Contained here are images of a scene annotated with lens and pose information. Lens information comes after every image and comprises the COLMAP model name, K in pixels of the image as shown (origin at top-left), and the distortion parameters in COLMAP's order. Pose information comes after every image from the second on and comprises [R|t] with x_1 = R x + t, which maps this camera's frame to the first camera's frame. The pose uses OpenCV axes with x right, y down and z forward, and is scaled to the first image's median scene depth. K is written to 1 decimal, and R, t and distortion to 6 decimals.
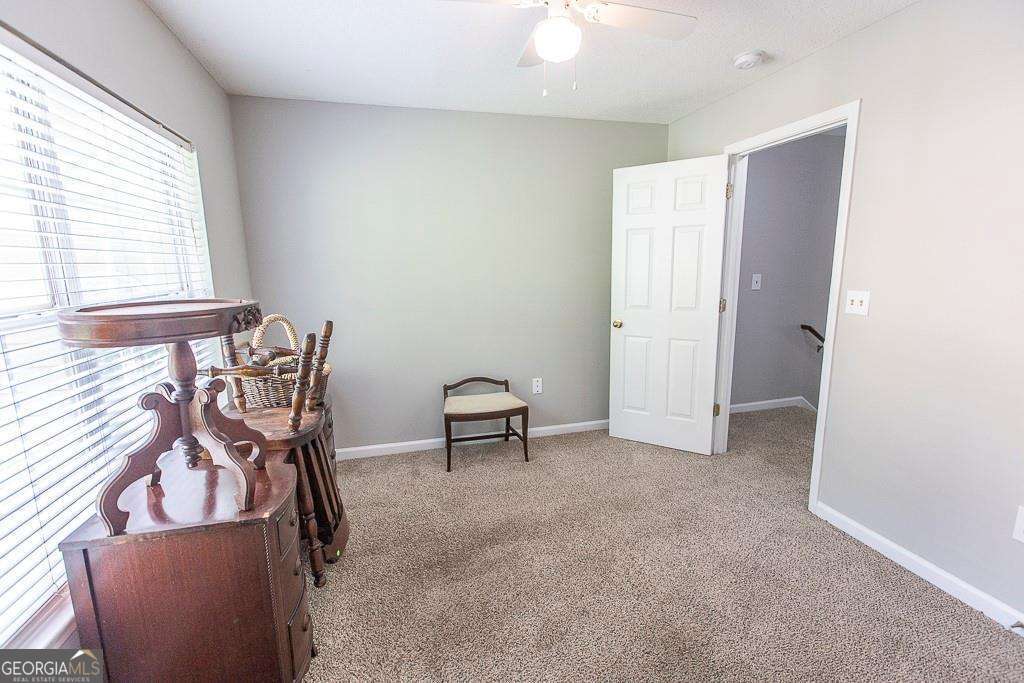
lens RADIAL K [[456.9, 0, 513.1], [0, 456.9, 345.5], [0, 0, 1]] dist [0.000015, -0.000051]
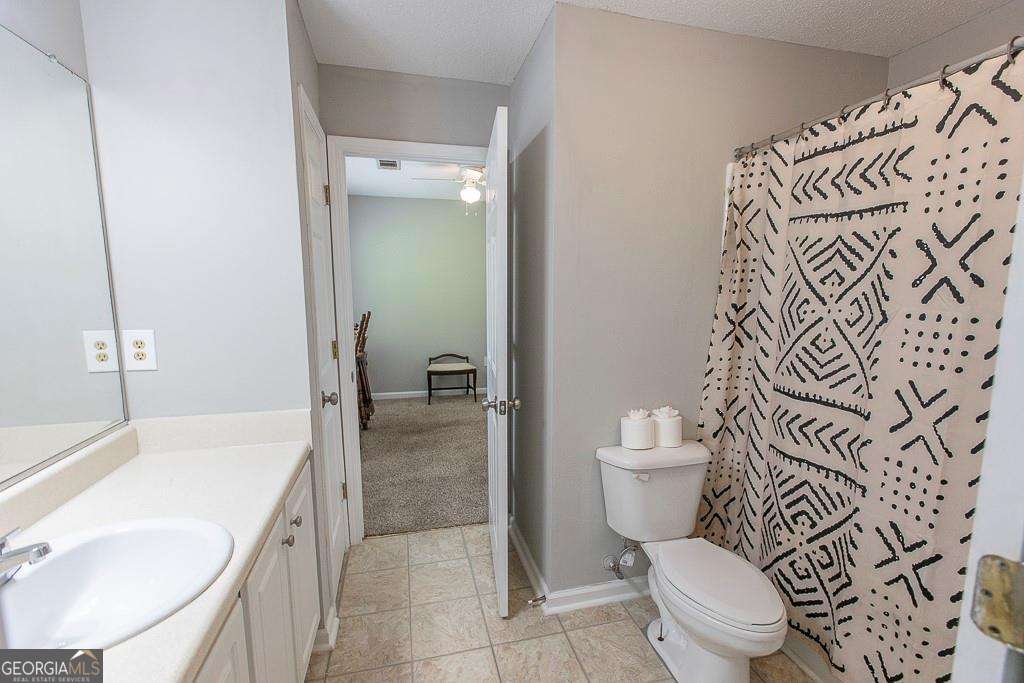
lens RADIAL K [[456.9, 0, 513.1], [0, 456.9, 345.5], [0, 0, 1]] dist [0.000015, -0.000051]
pose [[0.999537, 0.023526, -0.019307, 0.204871], [-0.024432, 0.998543, -0.048121, 0.128357], [0.018147, 0.048571, 0.998655, -0.727626]]
